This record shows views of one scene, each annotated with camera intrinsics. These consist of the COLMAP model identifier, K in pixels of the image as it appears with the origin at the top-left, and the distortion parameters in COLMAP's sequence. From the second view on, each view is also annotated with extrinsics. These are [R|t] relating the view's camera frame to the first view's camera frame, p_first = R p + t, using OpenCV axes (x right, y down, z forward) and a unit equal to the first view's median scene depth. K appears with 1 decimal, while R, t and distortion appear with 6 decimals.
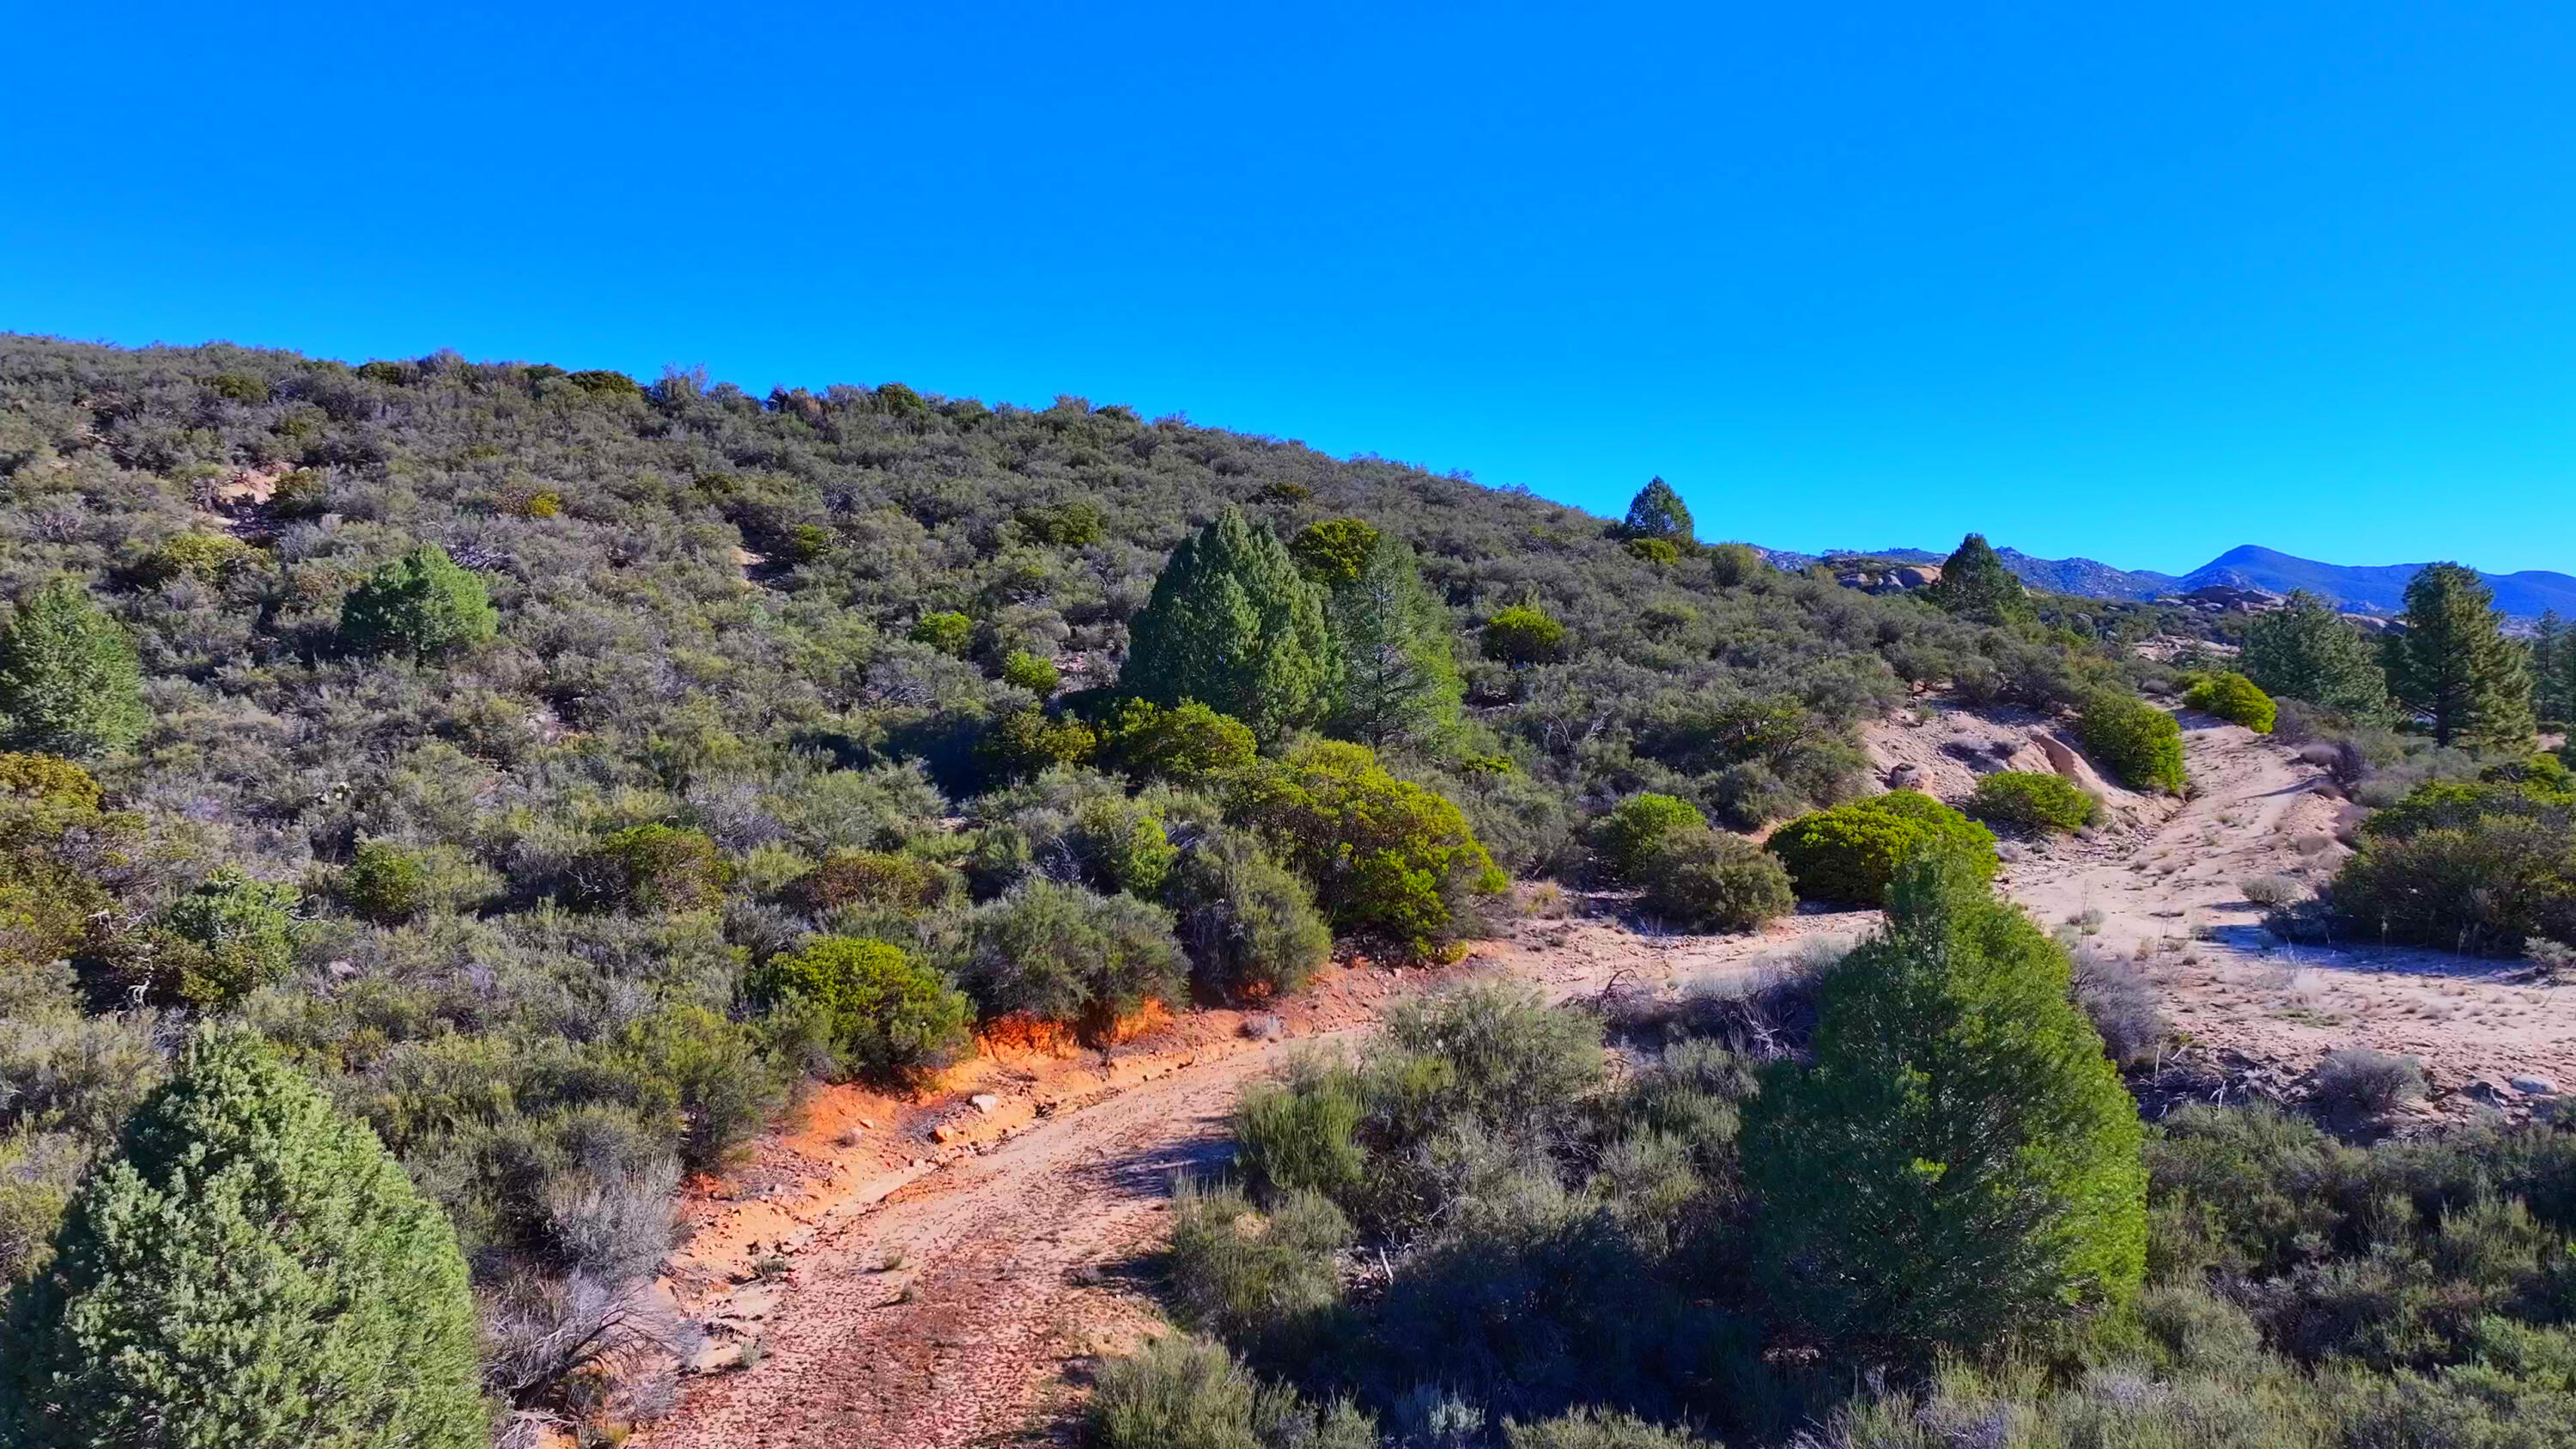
lens RADIAL K [[2017.1, 0, 1288.0], [0, 2017.1, 724.5], [0, 0, 1]] dist [0.007777, -0.001266]
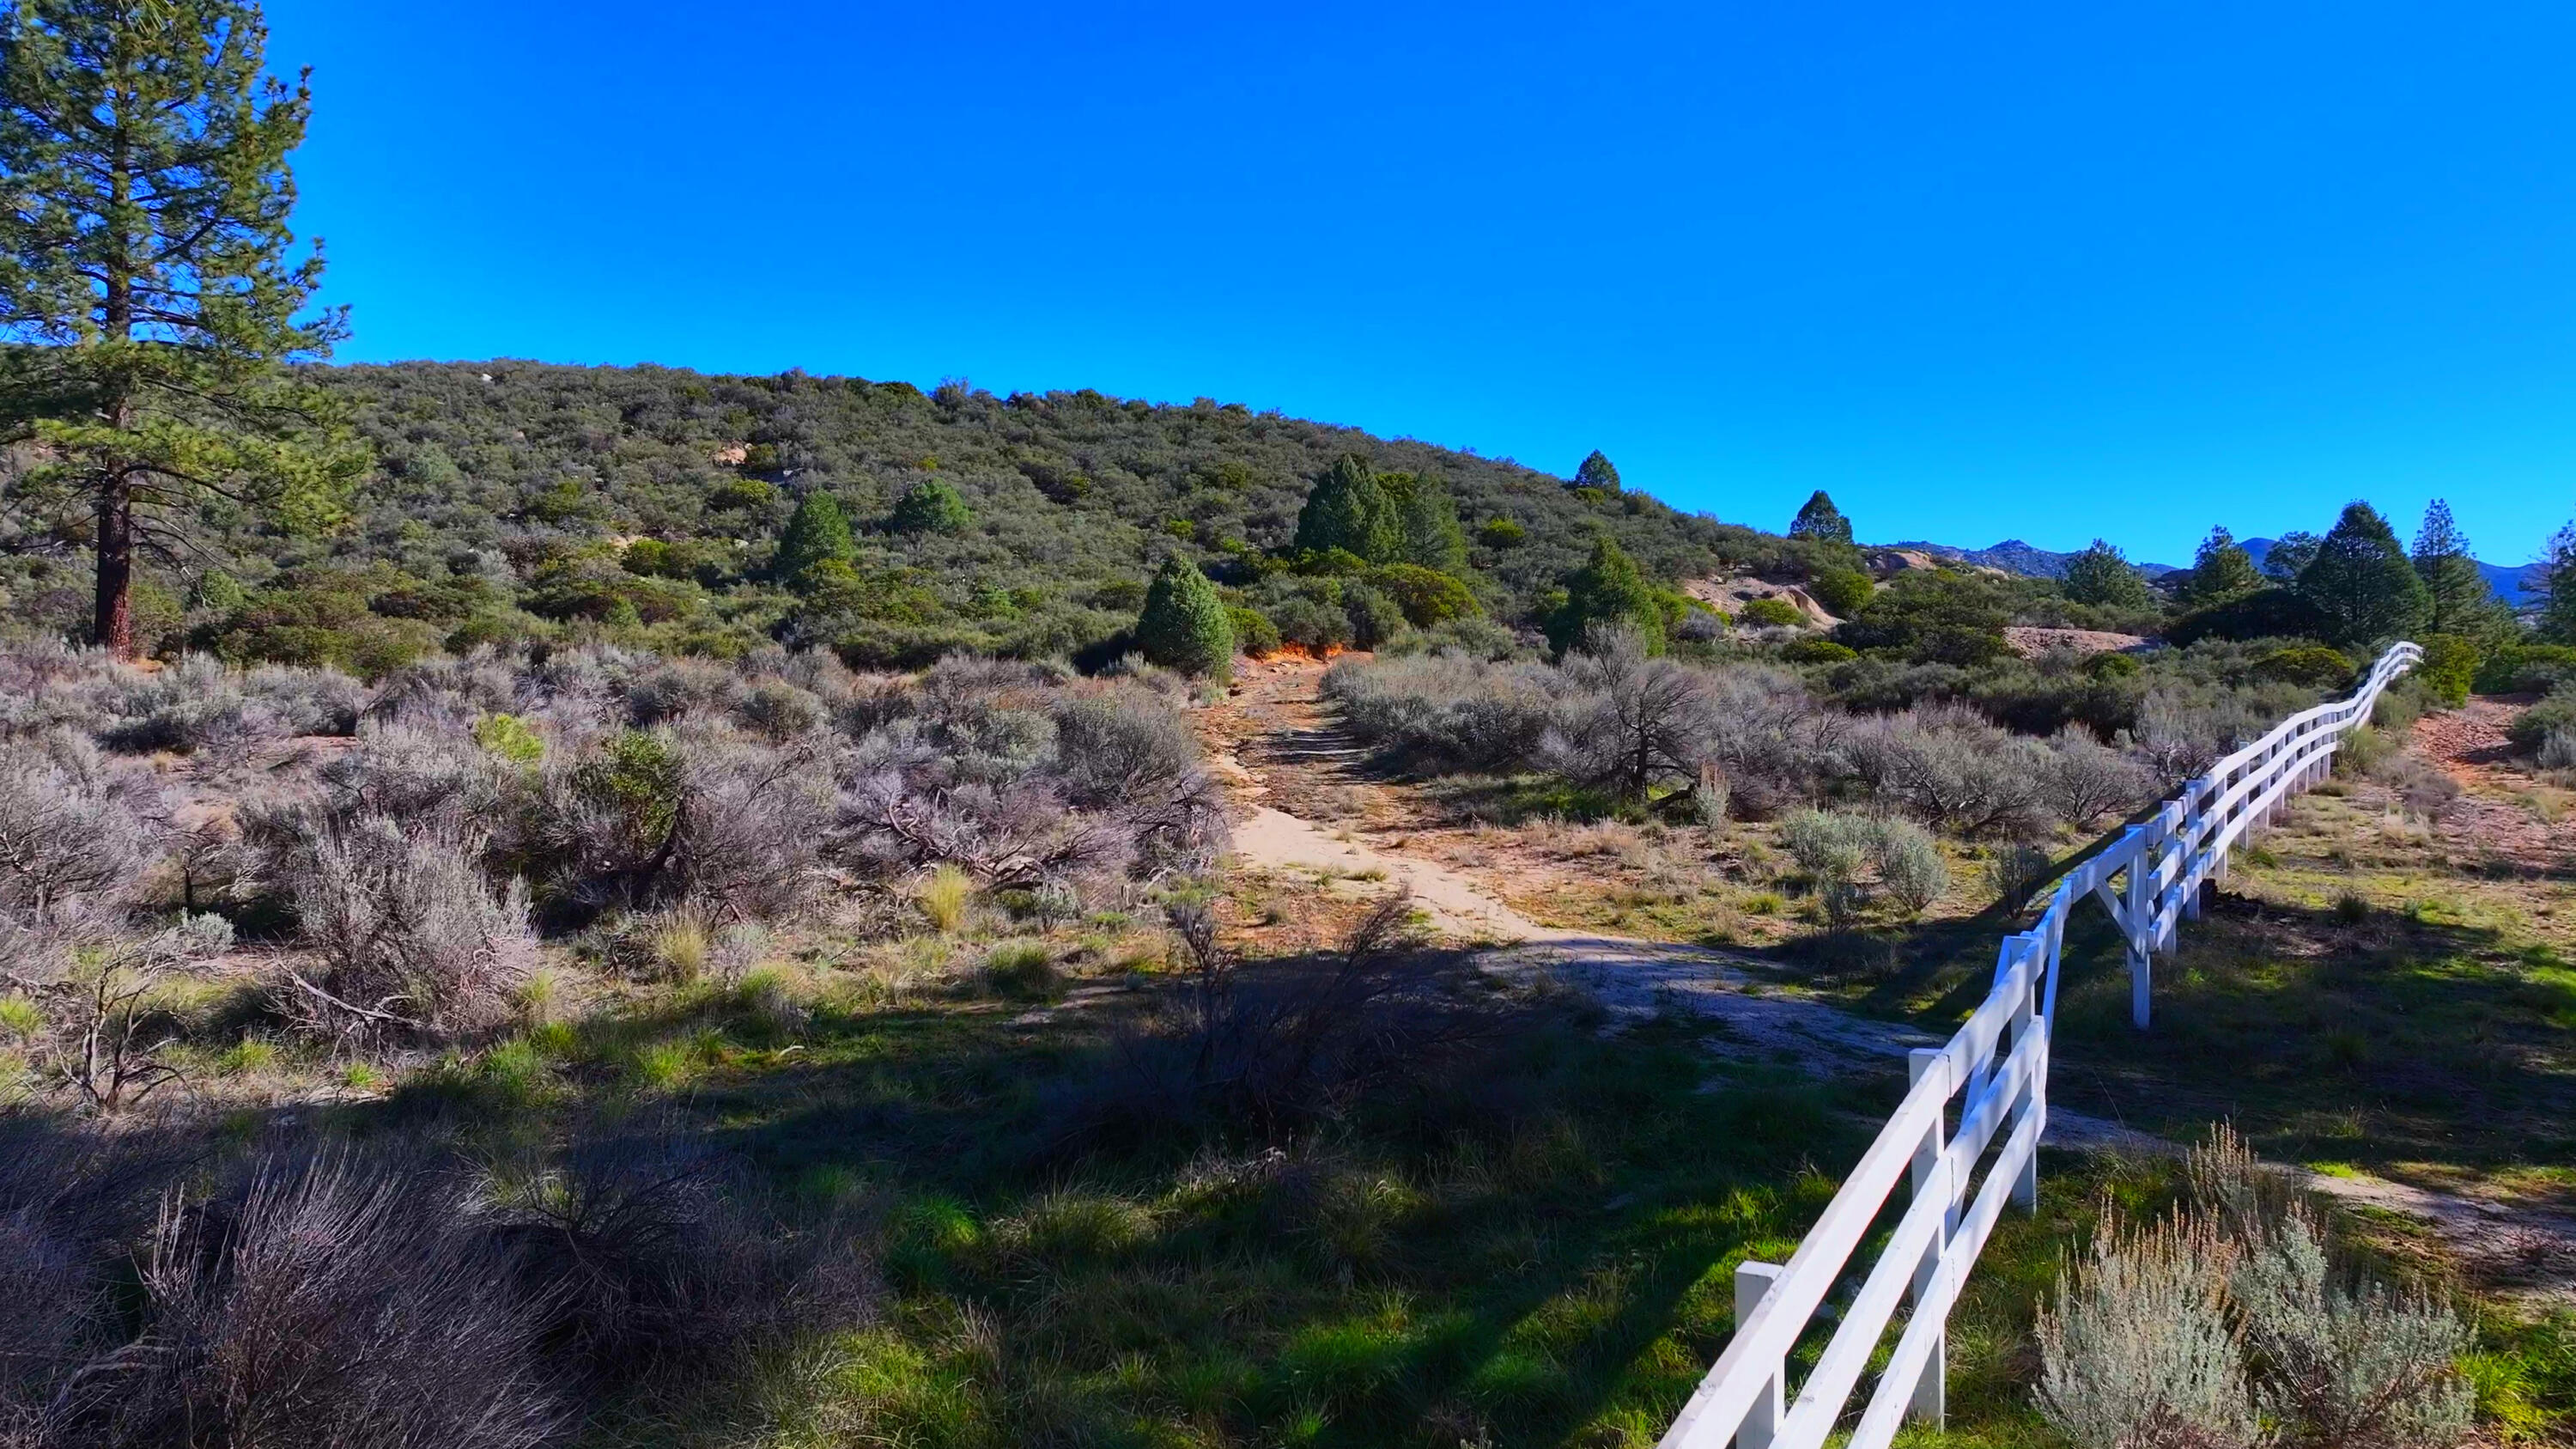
lens RADIAL K [[2212.0, 0, 1288.0], [0, 2212.0, 724.5], [0, 0, 1]] dist [0.009231, 0.003565]
pose [[0.999999, -0.001509, 0.000744, -0.061111], [0.001517, 0.999938, -0.010995, 0.121257], [-0.000728, 0.010996, 0.999939, -0.789492]]
